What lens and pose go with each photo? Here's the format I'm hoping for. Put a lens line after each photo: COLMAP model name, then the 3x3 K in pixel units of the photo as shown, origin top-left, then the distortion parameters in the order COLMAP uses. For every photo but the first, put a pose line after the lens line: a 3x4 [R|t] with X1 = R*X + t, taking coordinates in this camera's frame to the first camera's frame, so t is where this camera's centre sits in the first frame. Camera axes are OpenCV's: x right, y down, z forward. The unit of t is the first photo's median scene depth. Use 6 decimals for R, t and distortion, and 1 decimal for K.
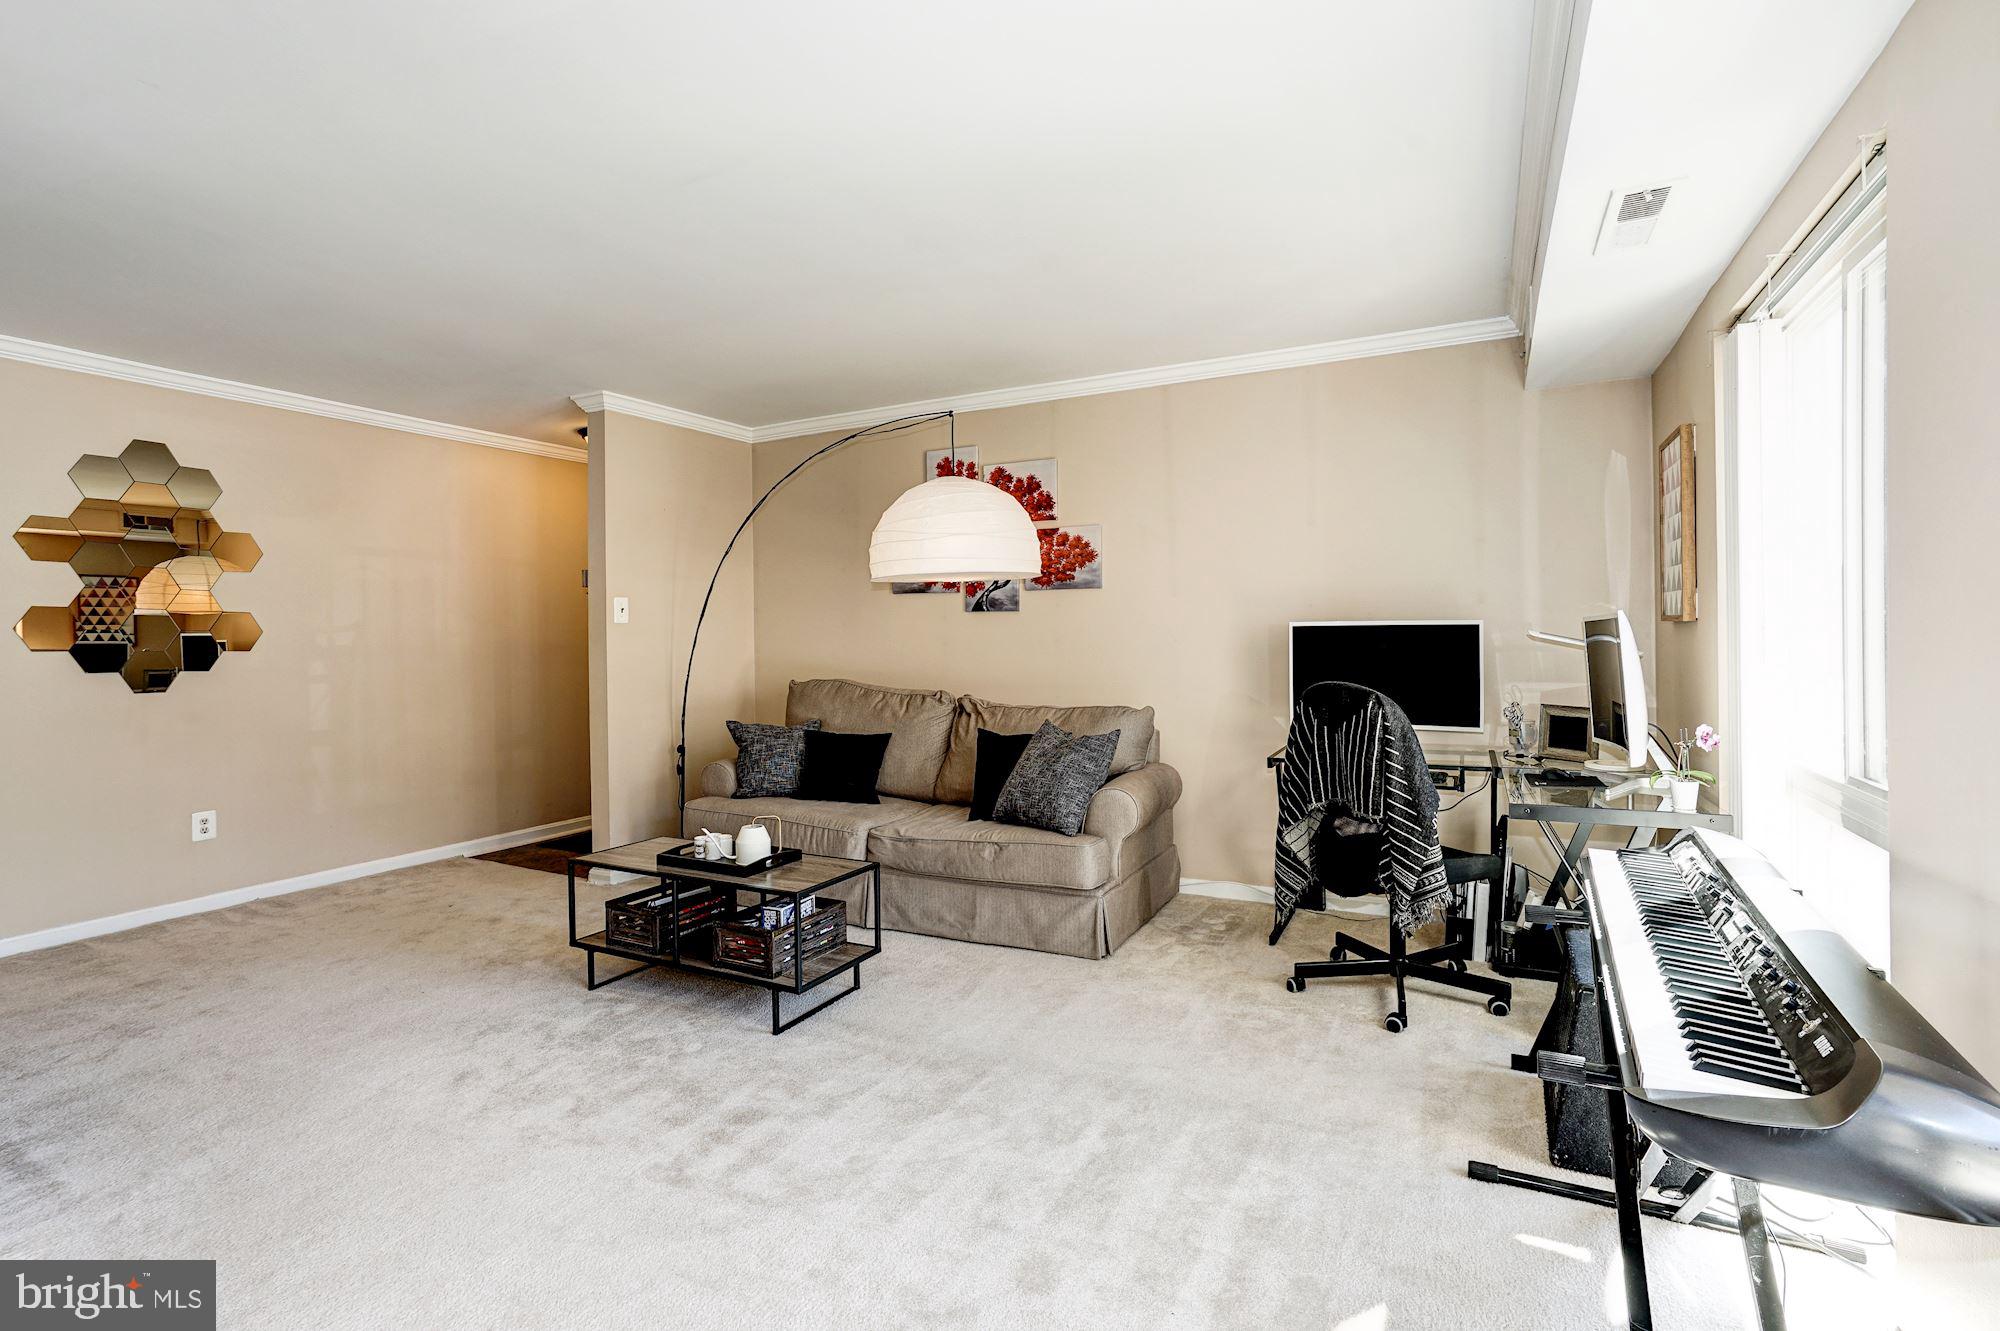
lens RADIAL K [[944.3, 0, 1010.2], [0, 944.3, 636.4], [0, 0, 1]] dist [-0.050142, 0.027880]
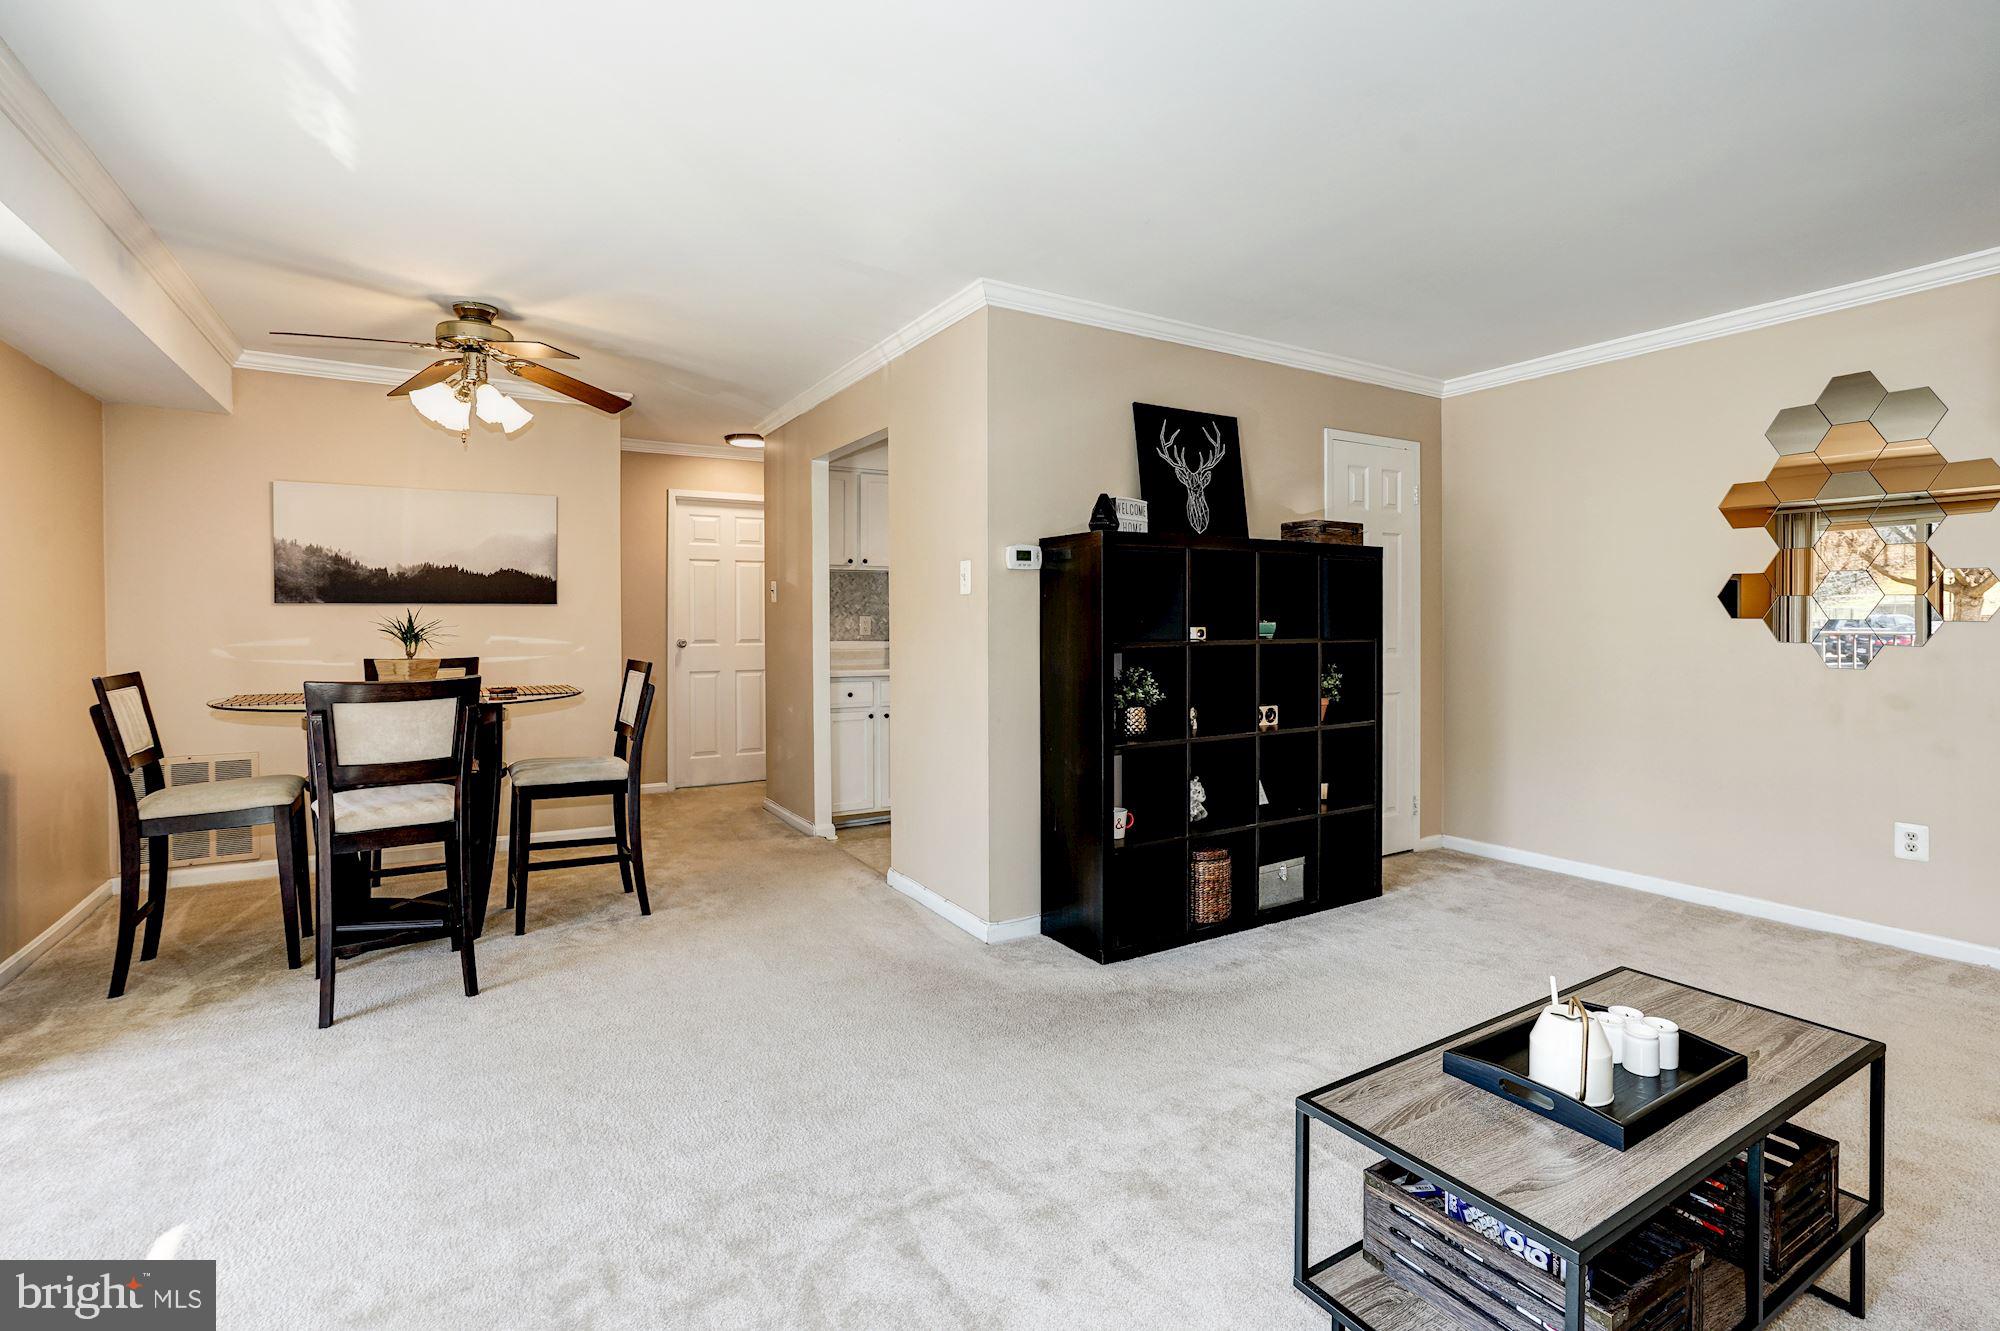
lens RADIAL K [[944.3, 0, 1010.2], [0, 944.3, 636.4], [0, 0, 1]] dist [-0.050142, 0.027880]
pose [[-0.528088, 0.029585, -0.848674, 0.224640], [0.007718, 0.999519, 0.030040, -0.000548], [0.849155, 0.009314, -0.528062, 0.850574]]
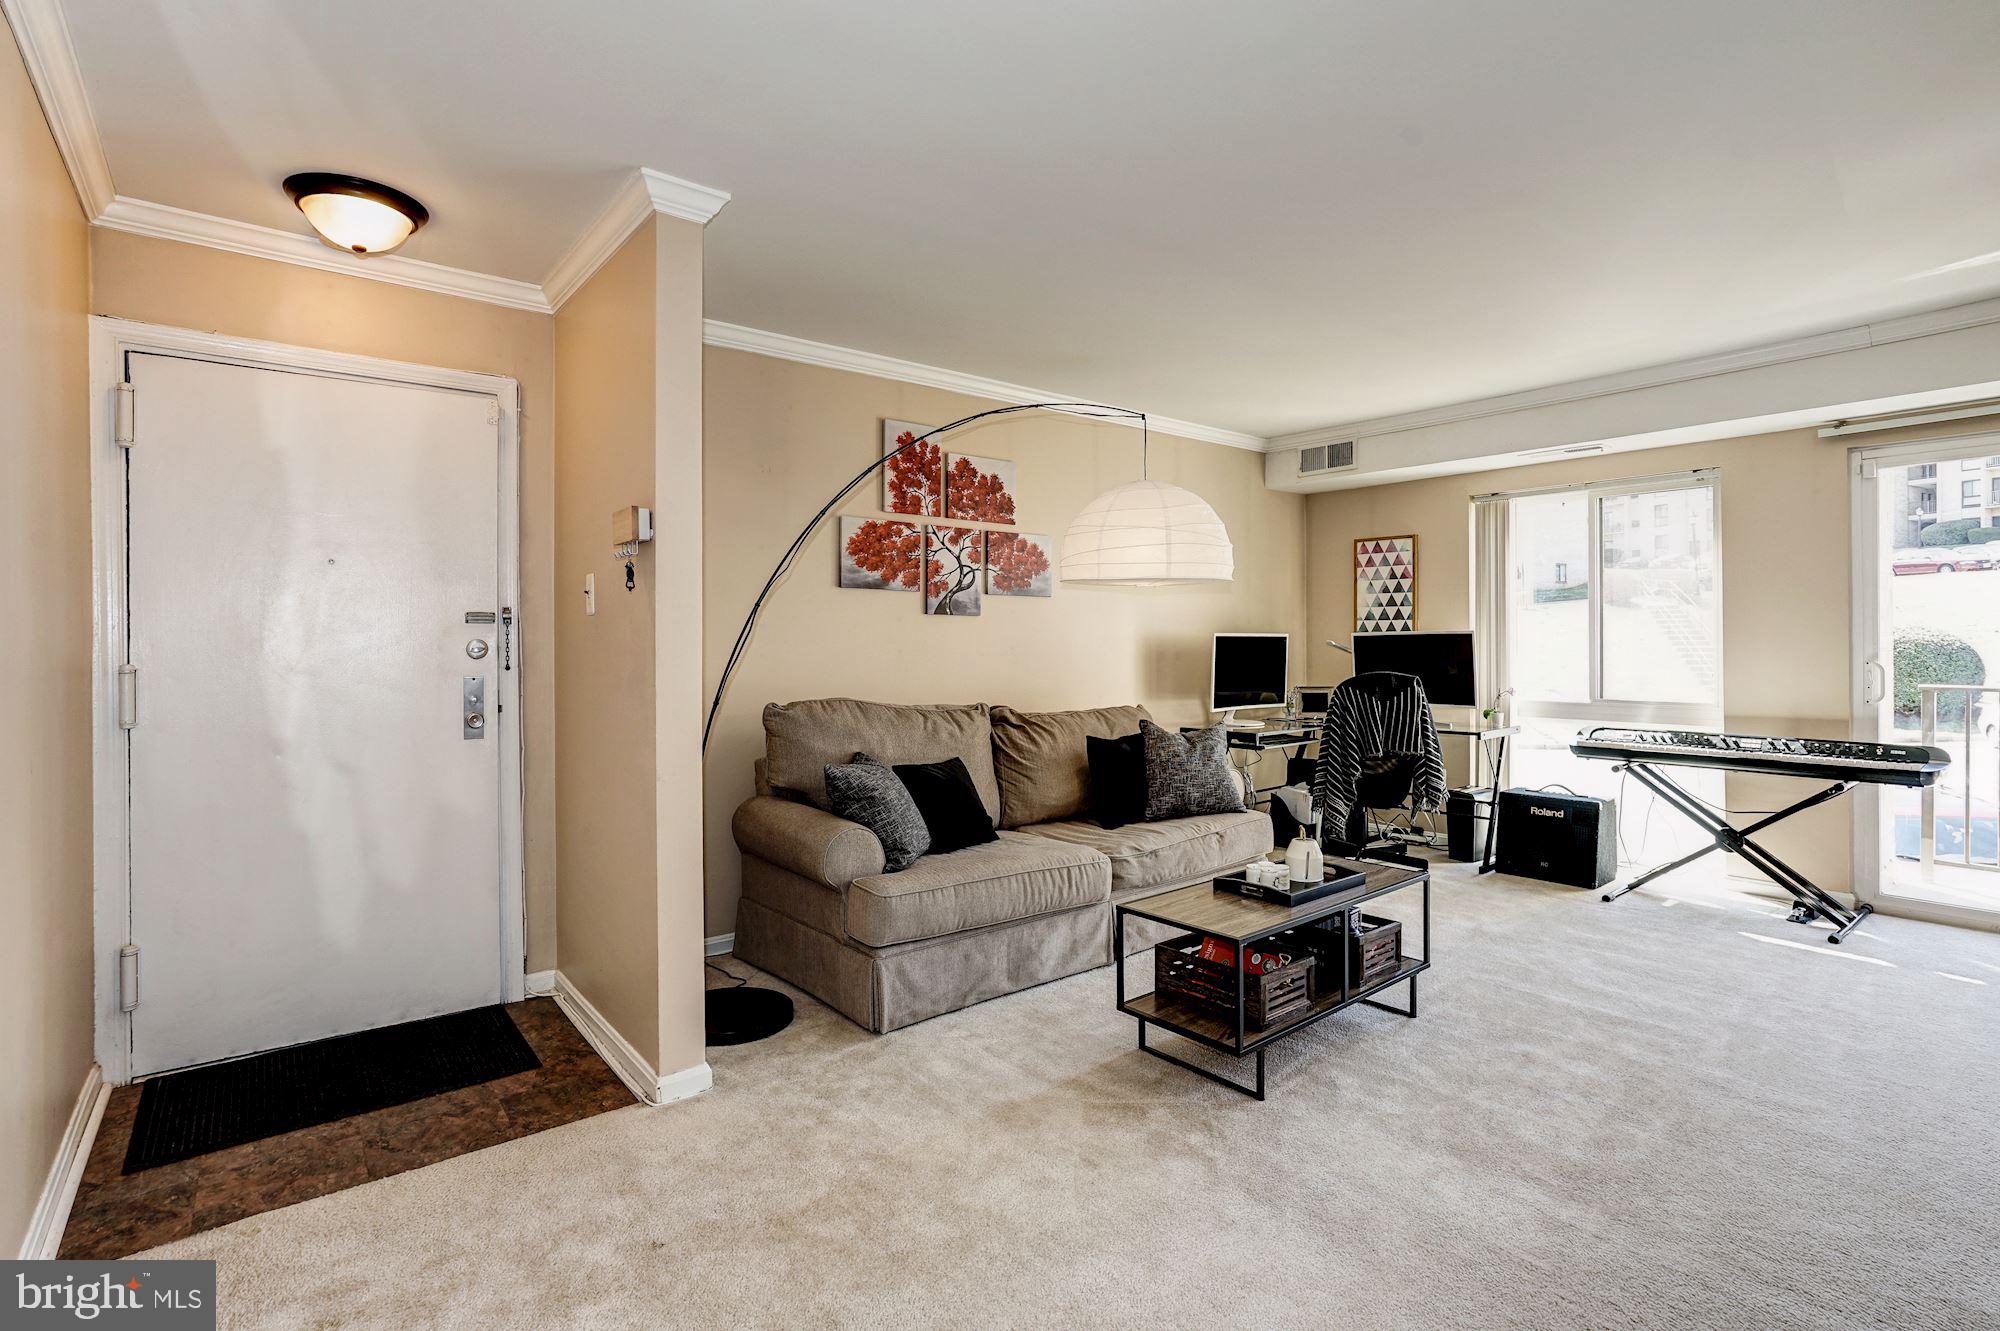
lens RADIAL K [[944.3, 0, 1010.2], [0, 944.3, 636.4], [0, 0, 1]] dist [-0.050142, 0.027880]
pose [[0.402576, 0.015808, 0.915250, -1.053257], [0.002029, 0.999833, -0.018161, 0.013557], [-0.915384, 0.009169, 0.402477, 0.750235]]
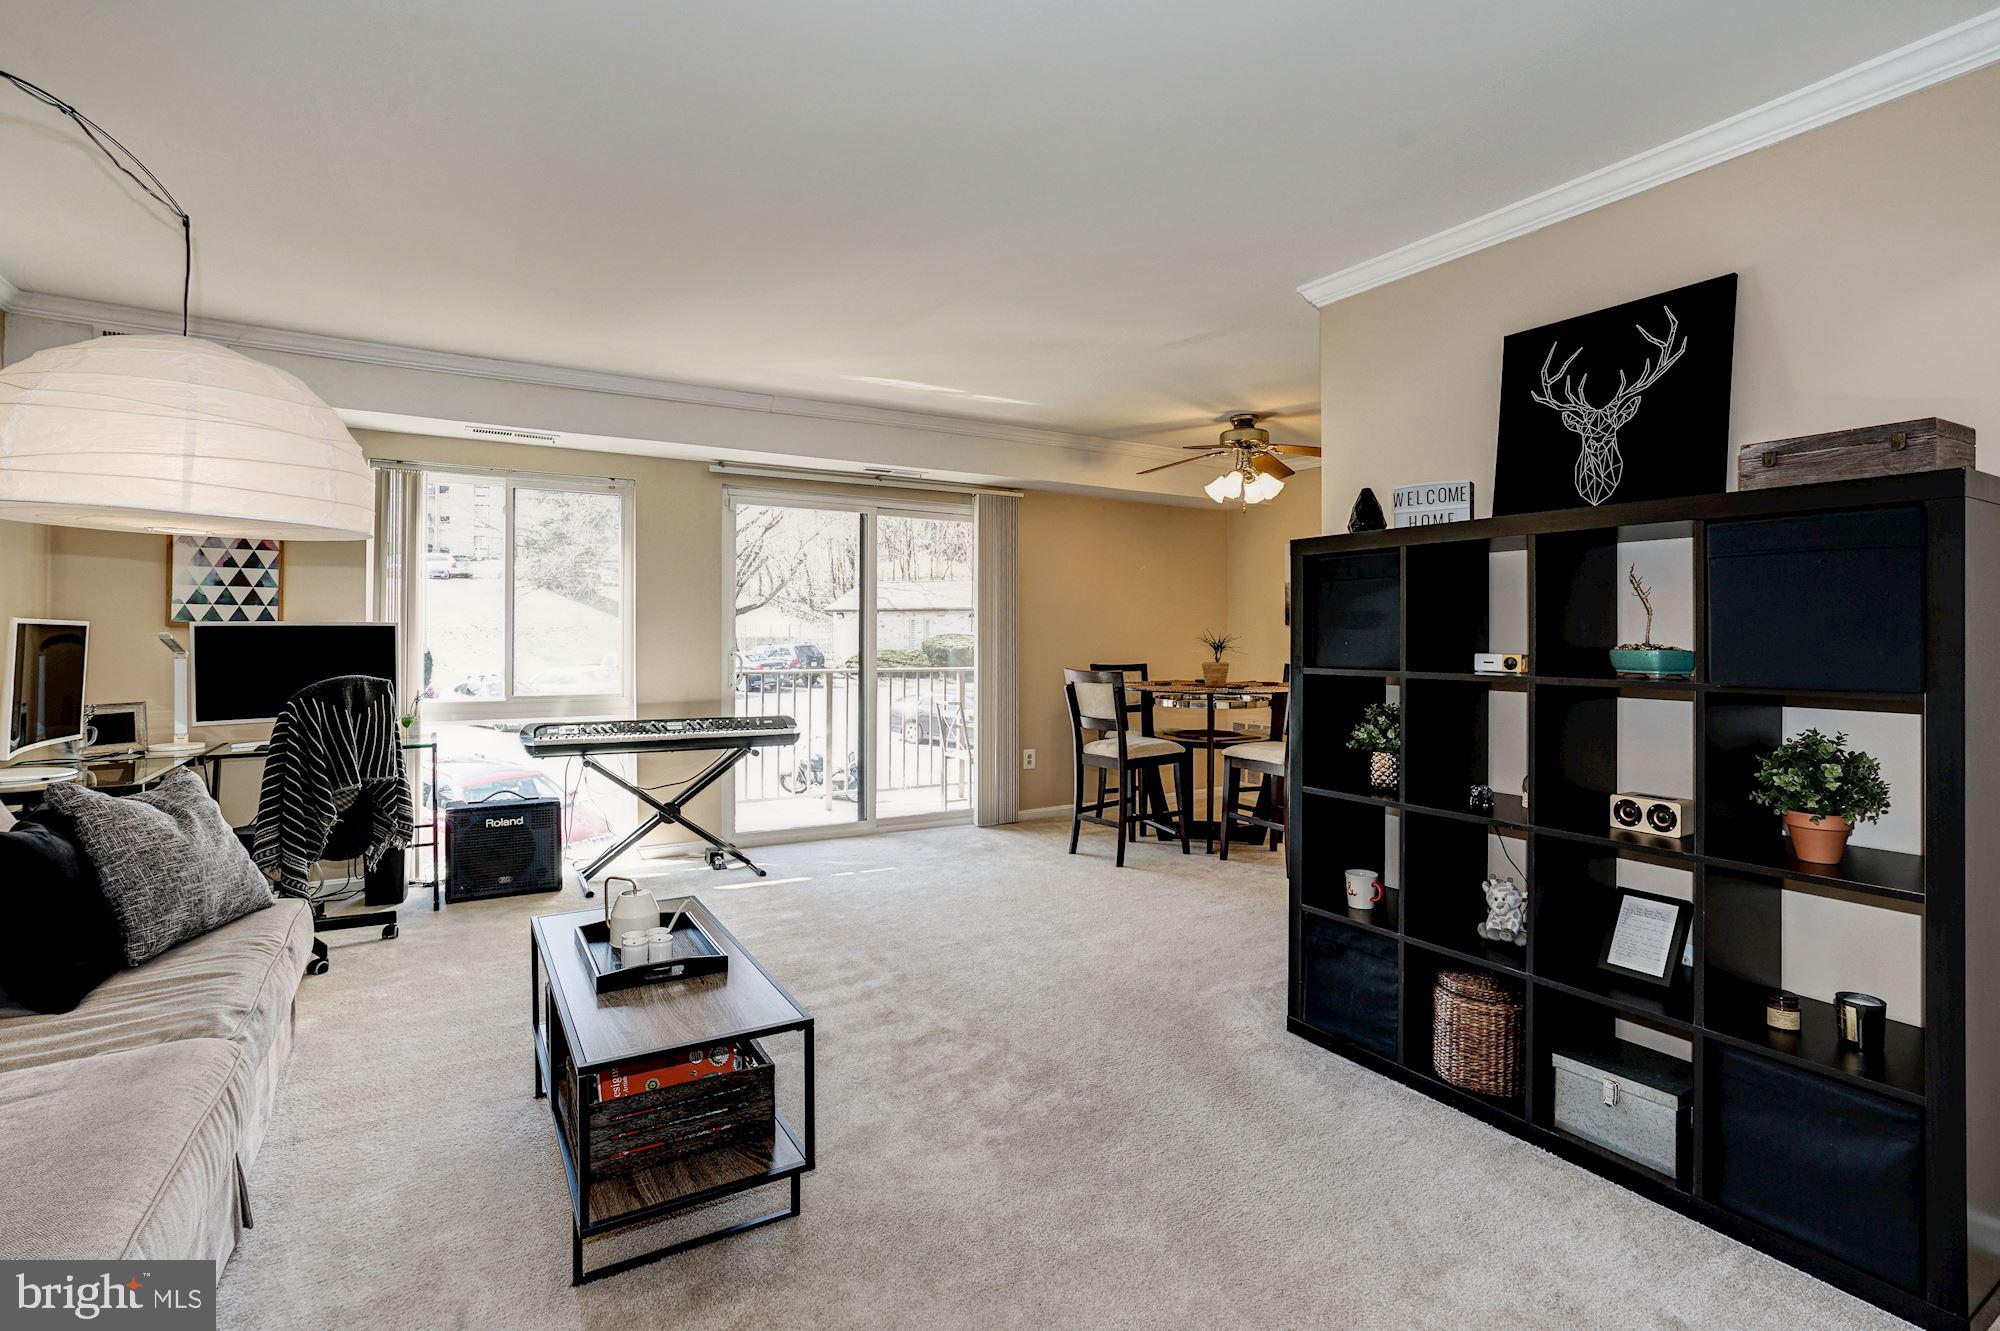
lens RADIAL K [[941.9, 0, 1006.2], [0, 941.9, 631.1], [0, 0, 1]] dist [-0.040326, 0.020793]
pose [[-0.847564, 0.011685, 0.530565, -0.756044], [0.007879, 0.999924, -0.009436, 0.008525], [-0.530635, -0.003817, -0.847592, 1.234584]]
